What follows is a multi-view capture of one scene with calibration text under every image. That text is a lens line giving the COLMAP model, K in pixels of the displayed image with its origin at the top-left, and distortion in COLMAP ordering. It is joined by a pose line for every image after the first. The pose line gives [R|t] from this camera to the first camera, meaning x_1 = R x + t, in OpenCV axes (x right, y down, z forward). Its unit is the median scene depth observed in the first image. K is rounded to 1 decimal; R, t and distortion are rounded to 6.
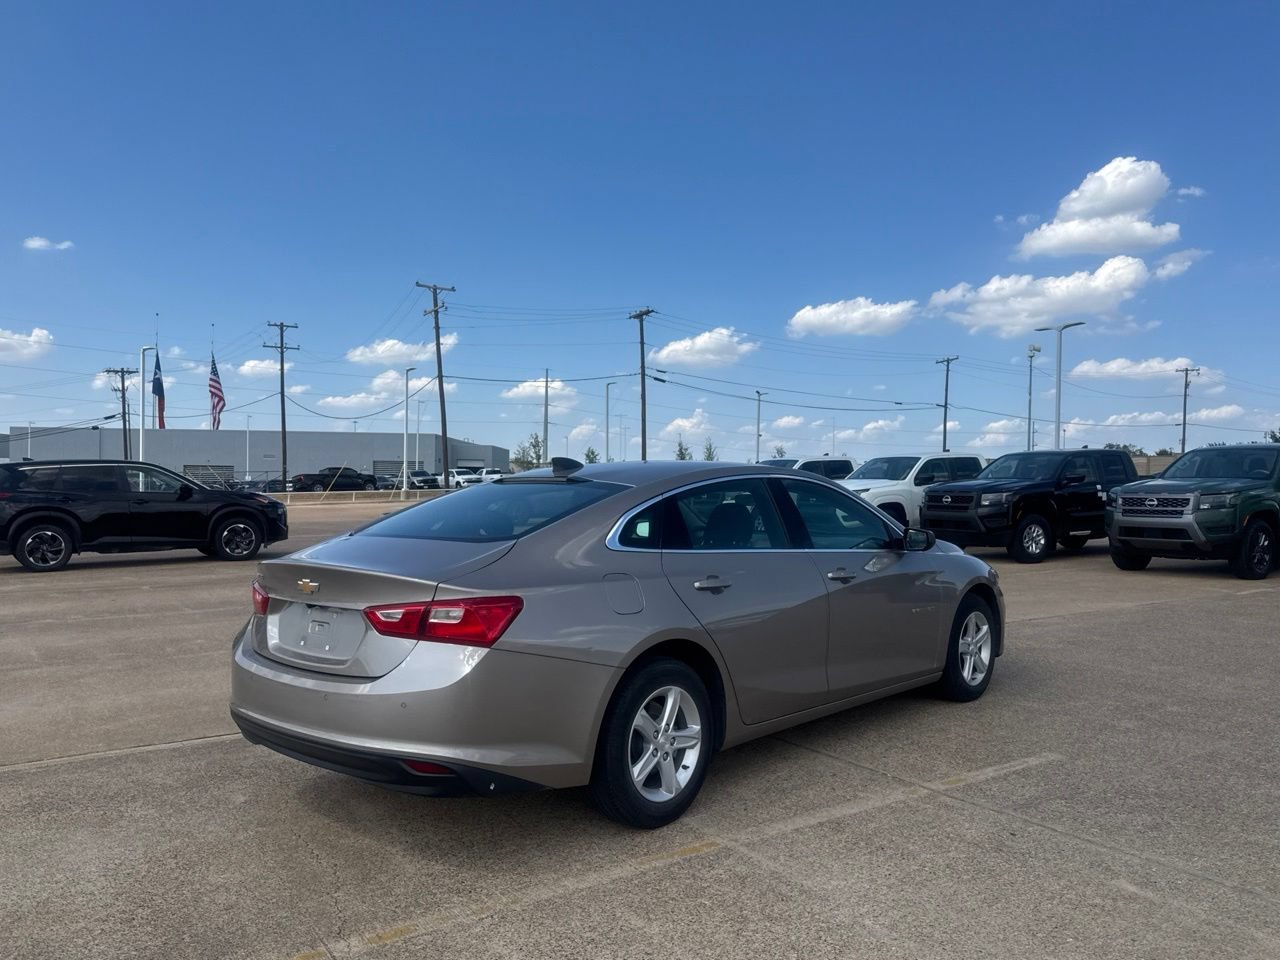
lens RADIAL K [[987.7, 0, 638.2], [0, 987.7, 483.4], [0, 0, 1]] dist [0.093824, -0.135804]
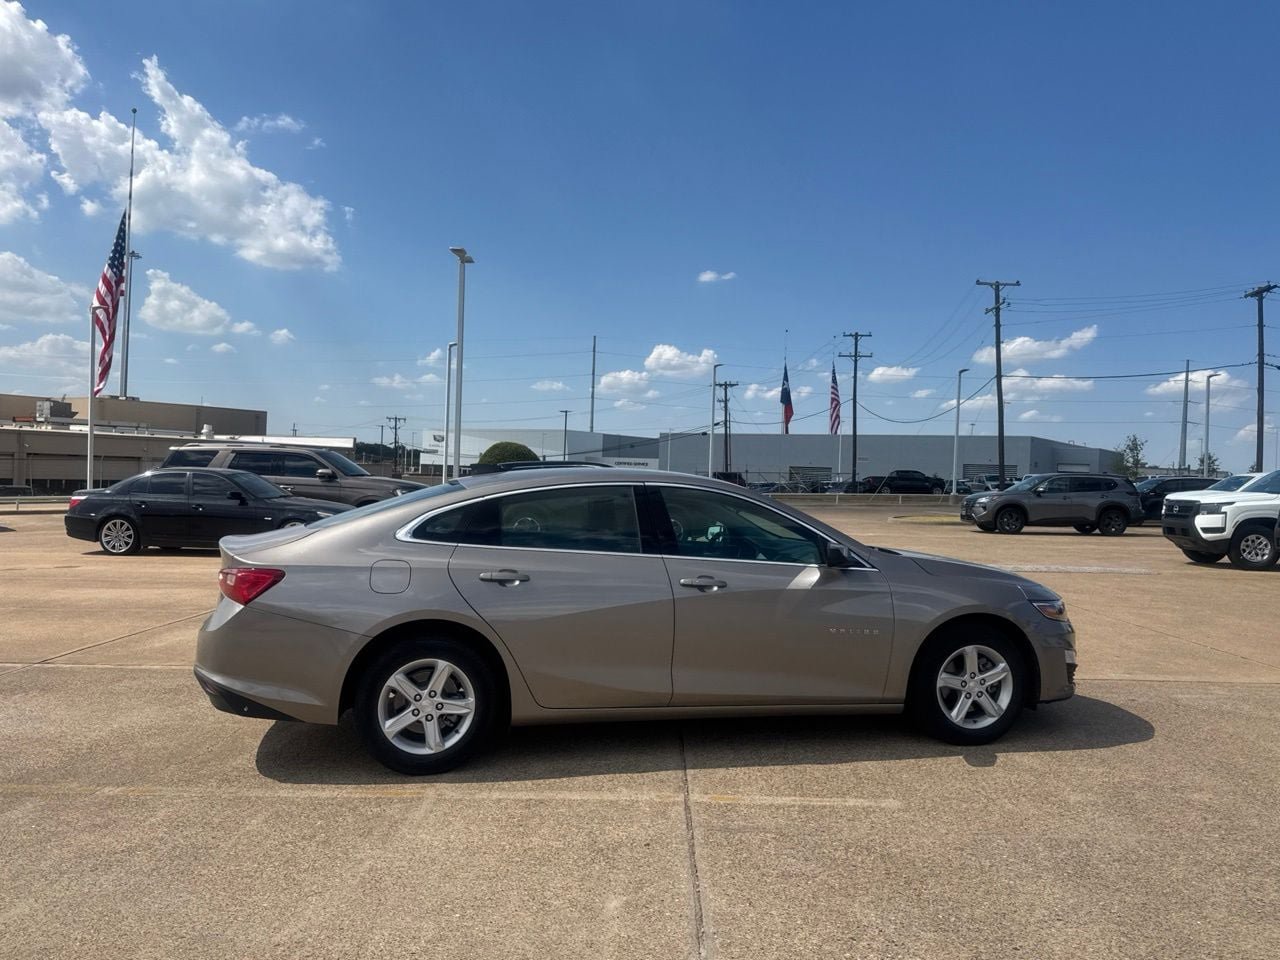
lens RADIAL K [[987.7, 0, 632.7], [0, 987.7, 481.4], [0, 0, 1]] dist [0.093824, -0.135804]
pose [[0.819582, 0.021039, -0.572575, 0.345025], [-0.023871, 0.999712, 0.002565, -0.005834], [0.572464, 0.011565, 0.819848, 0.062755]]
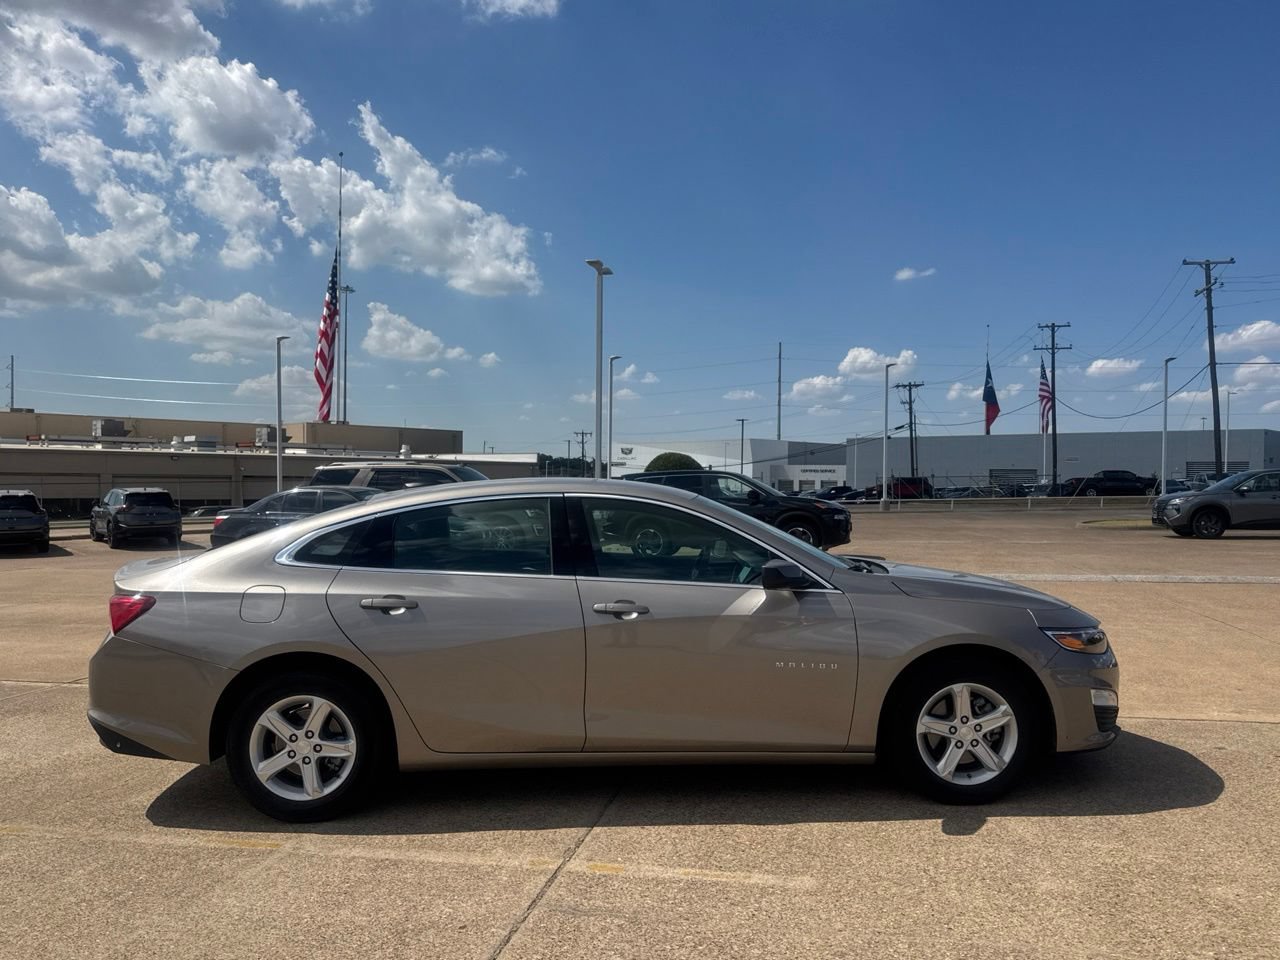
lens RADIAL K [[987.7, 0, 645.7], [0, 987.7, 489.1], [0, 0, 1]] dist [0.093824, -0.135804]
pose [[0.702249, 0.002812, -0.711926, 0.401697], [-0.000940, 0.999995, 0.003022, -0.007447], [0.711931, -0.001453, 0.702248, 0.193665]]
